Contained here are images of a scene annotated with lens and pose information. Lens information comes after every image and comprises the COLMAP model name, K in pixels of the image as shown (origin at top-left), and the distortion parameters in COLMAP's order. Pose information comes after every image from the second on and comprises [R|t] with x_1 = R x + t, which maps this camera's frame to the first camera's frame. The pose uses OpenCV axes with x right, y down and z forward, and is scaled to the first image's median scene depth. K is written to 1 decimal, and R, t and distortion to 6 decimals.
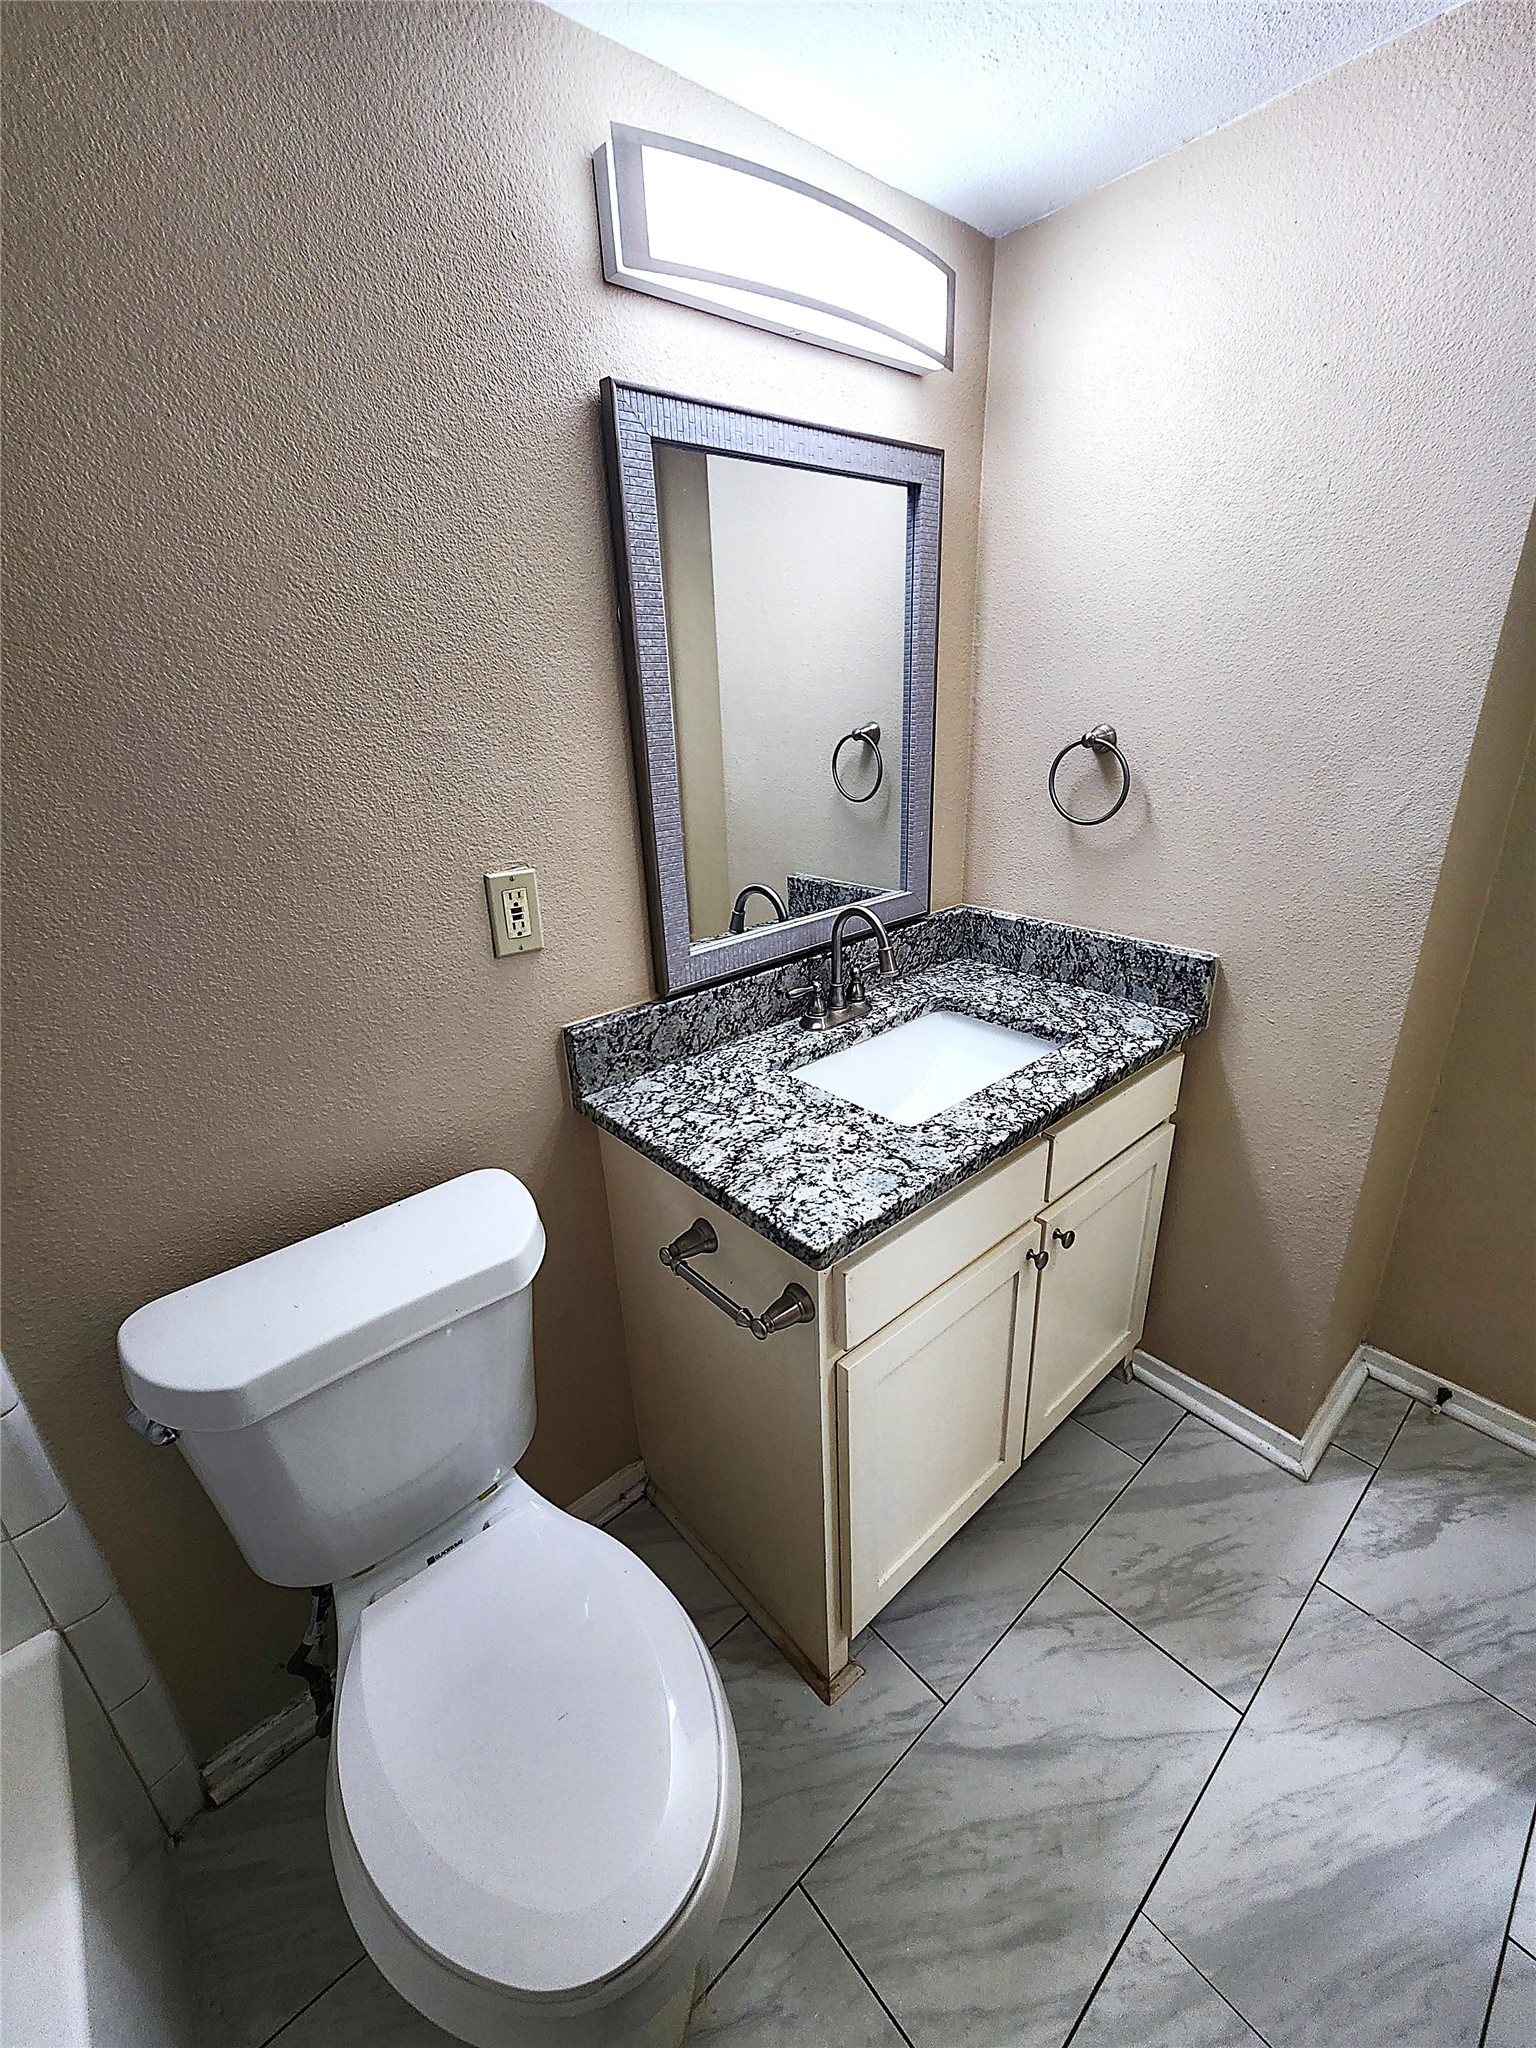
lens RADIAL K [[842.2, 0, 774.5], [0, 842.2, 1023.5], [0, 0, 1]] dist [0.000906, -0.000766]
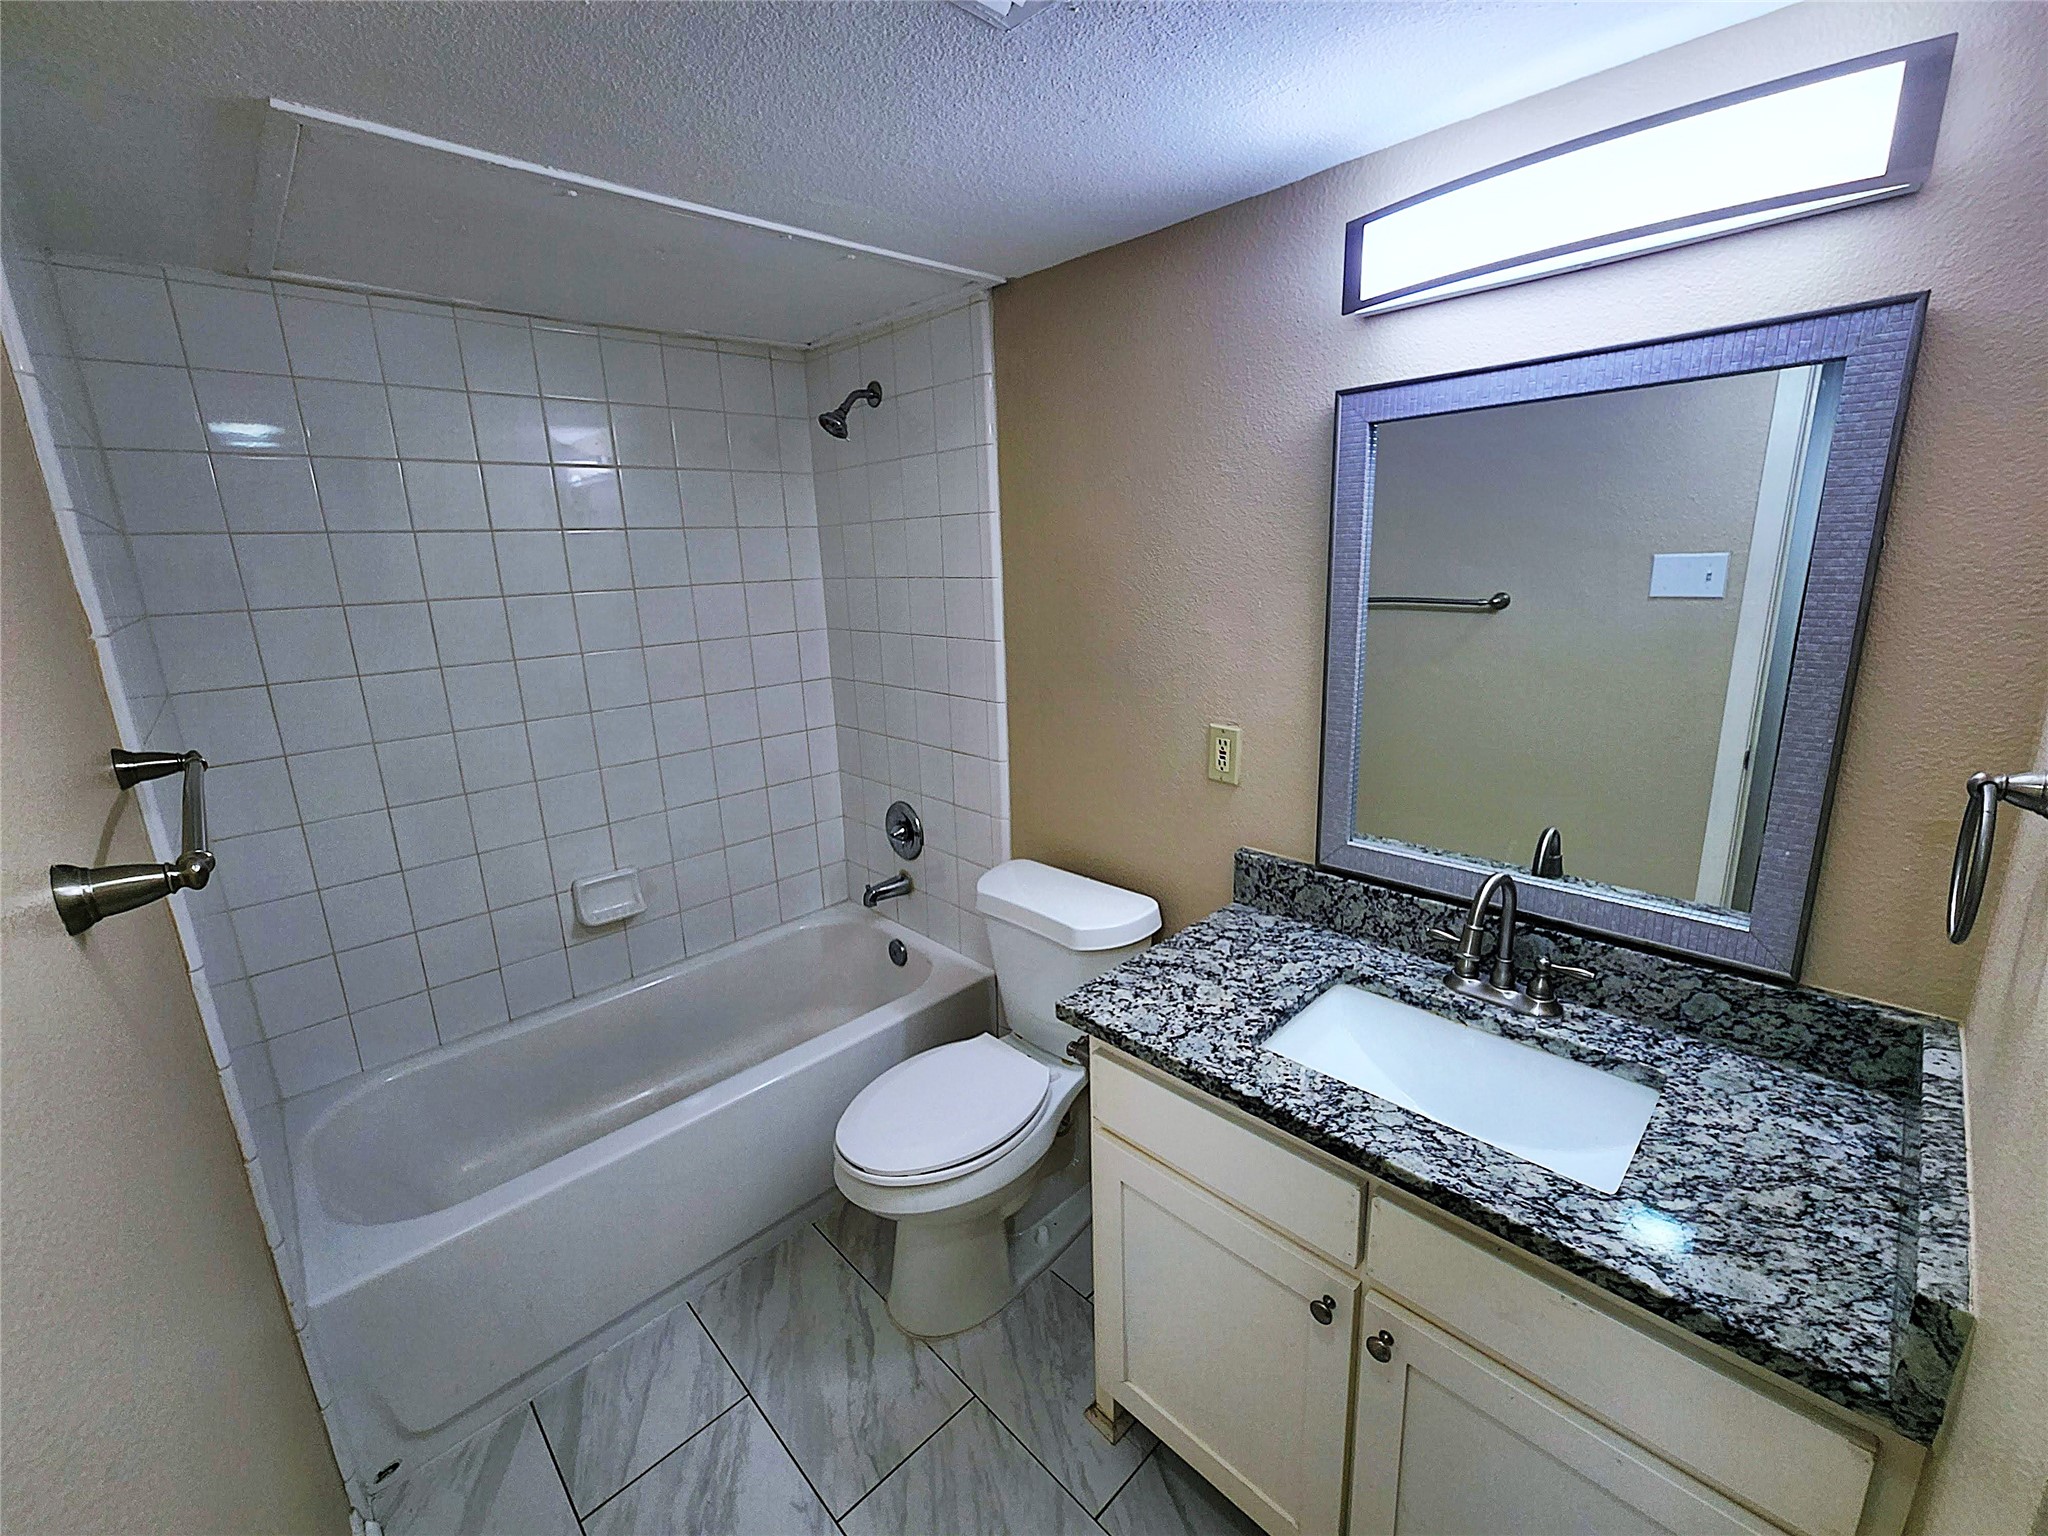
lens RADIAL K [[842.2, 0, 1034.0], [0, 842.2, 759.9], [0, 0, 1]] dist [0.000906, -0.000766]
pose [[0.059809, 0.272492, -0.960297, 0.934425], [-0.340707, 0.909821, 0.236949, -0.311523], [0.938265, 0.313008, 0.147256, 0.429095]]
